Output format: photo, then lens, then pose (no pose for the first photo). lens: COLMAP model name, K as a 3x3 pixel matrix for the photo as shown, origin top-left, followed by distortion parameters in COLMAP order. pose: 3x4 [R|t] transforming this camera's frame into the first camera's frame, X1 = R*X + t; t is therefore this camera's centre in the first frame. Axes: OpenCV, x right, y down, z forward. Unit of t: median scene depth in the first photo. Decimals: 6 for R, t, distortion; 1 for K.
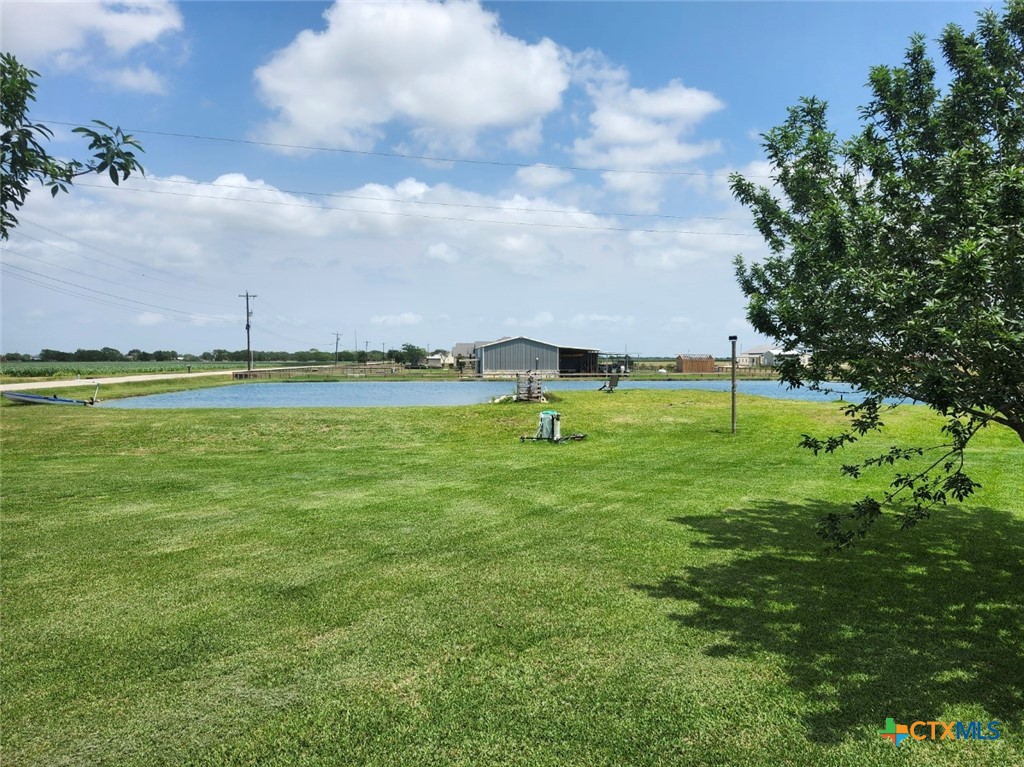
lens RADIAL K [[411.6, 0, 512.0], [0, 411.6, 383.5], [0, 0, 1]] dist [-0.000381, -0.000037]
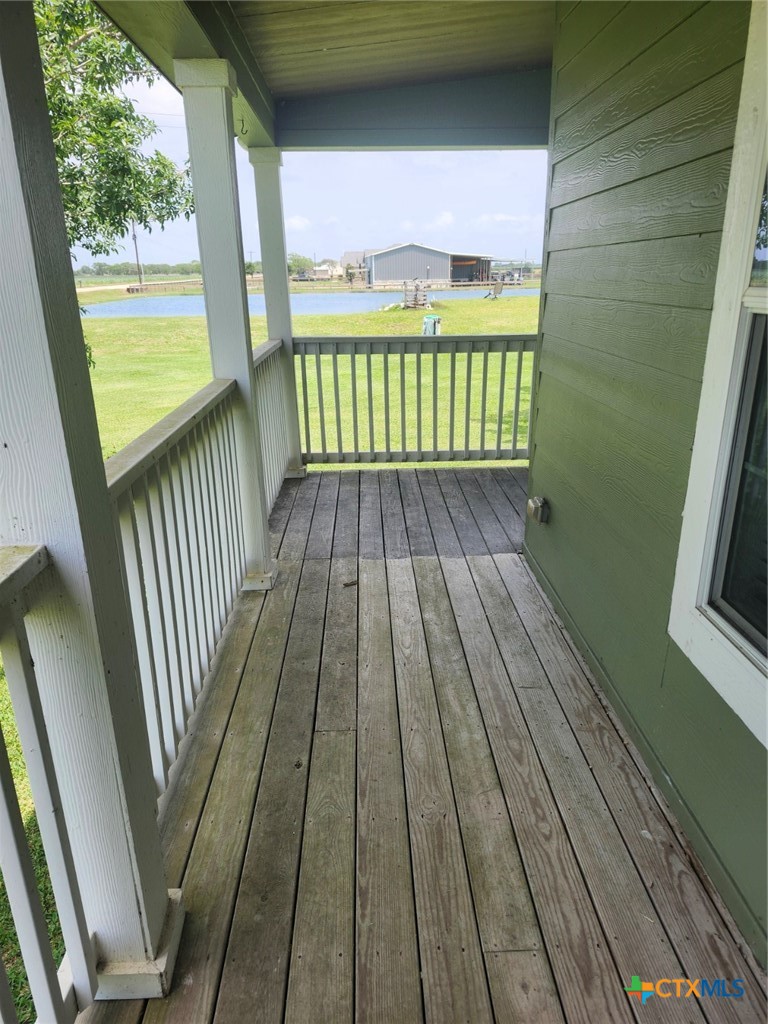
lens RADIAL K [[686.4, 0, 384.0], [0, 686.4, 512.0], [0, 0, 1]] dist [0.040302, -0.000180]
pose [[0.998300, 0.002172, -0.058250, 0.053361], [0.013602, 0.963040, 0.269016, 0.057503], [0.056681, -0.269351, 0.961373, -0.746345]]
